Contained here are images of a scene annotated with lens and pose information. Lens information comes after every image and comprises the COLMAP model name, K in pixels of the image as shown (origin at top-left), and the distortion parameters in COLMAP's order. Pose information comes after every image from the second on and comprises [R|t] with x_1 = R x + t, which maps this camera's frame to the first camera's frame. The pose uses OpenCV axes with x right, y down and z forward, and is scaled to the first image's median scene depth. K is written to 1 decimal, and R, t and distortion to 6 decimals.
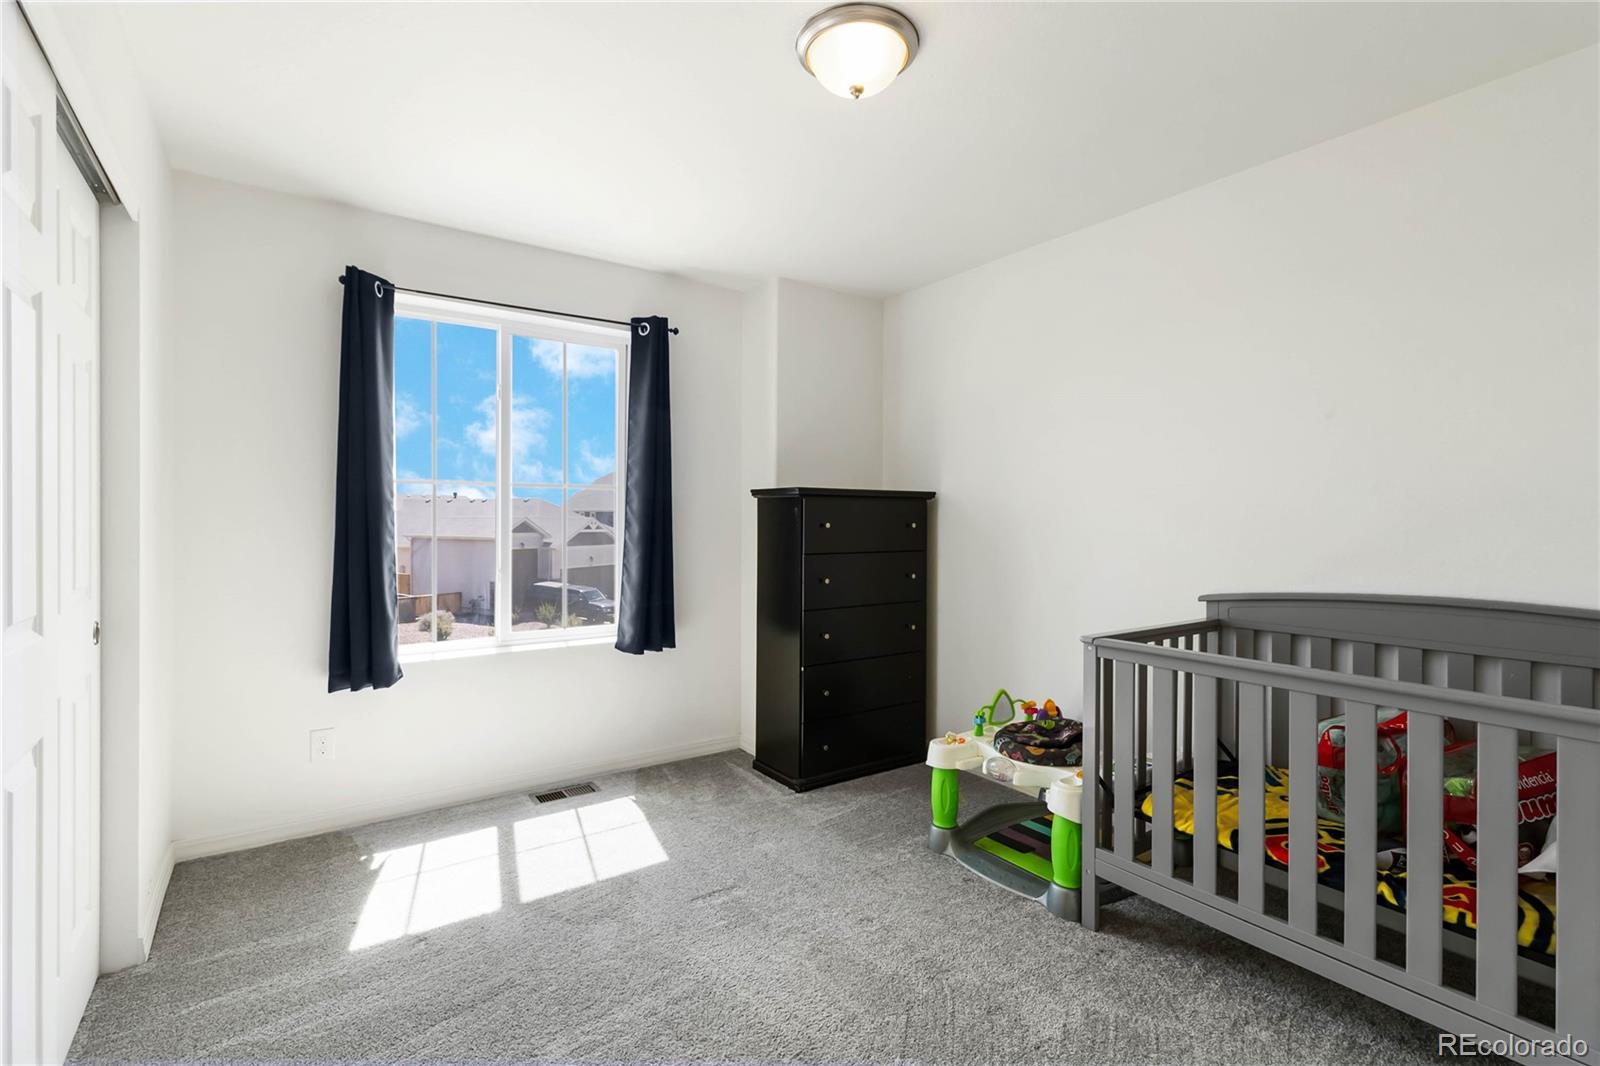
lens RADIAL K [[742.3, 0, 805.4], [0, 742.3, 523.0], [0, 0, 1]] dist [0.002178, 0.000640]
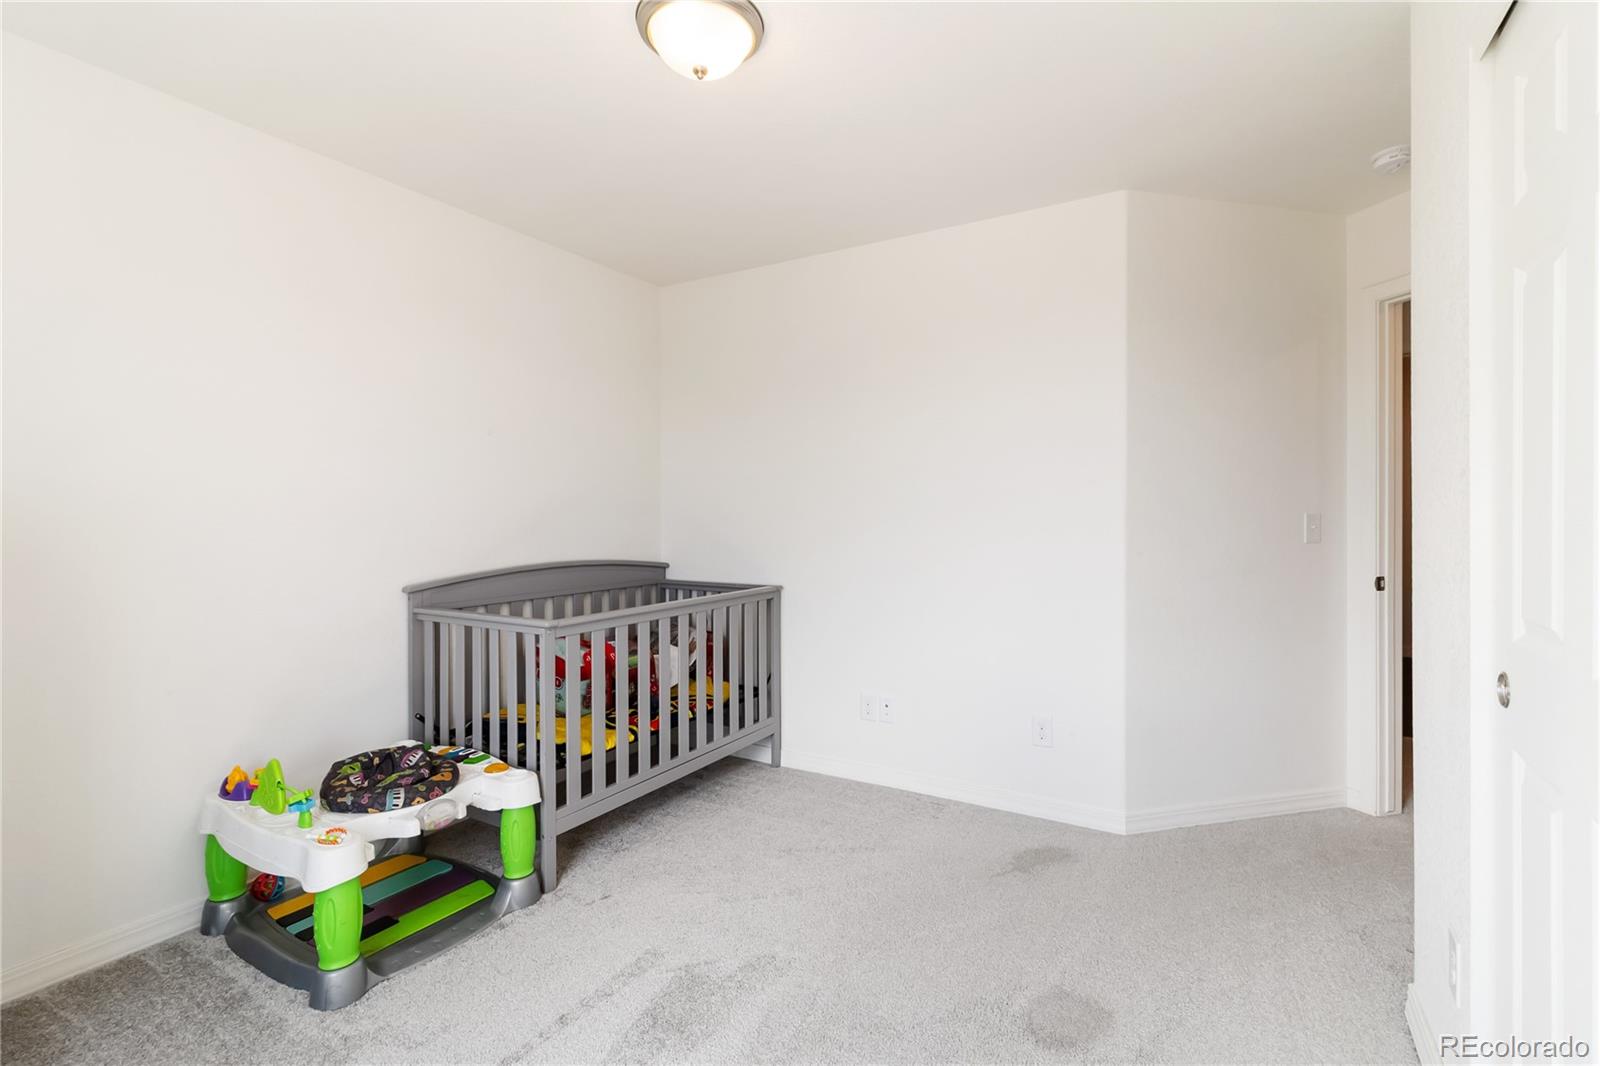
lens RADIAL K [[742.3, 0, 805.1], [0, 742.3, 525.1], [0, 0, 1]] dist [0.002178, 0.000640]
pose [[-0.411412, -0.013531, 0.911349, -0.831638], [0.008092, 0.999796, 0.018497, -0.004739], [-0.911413, 0.014985, -0.411219, 1.217159]]
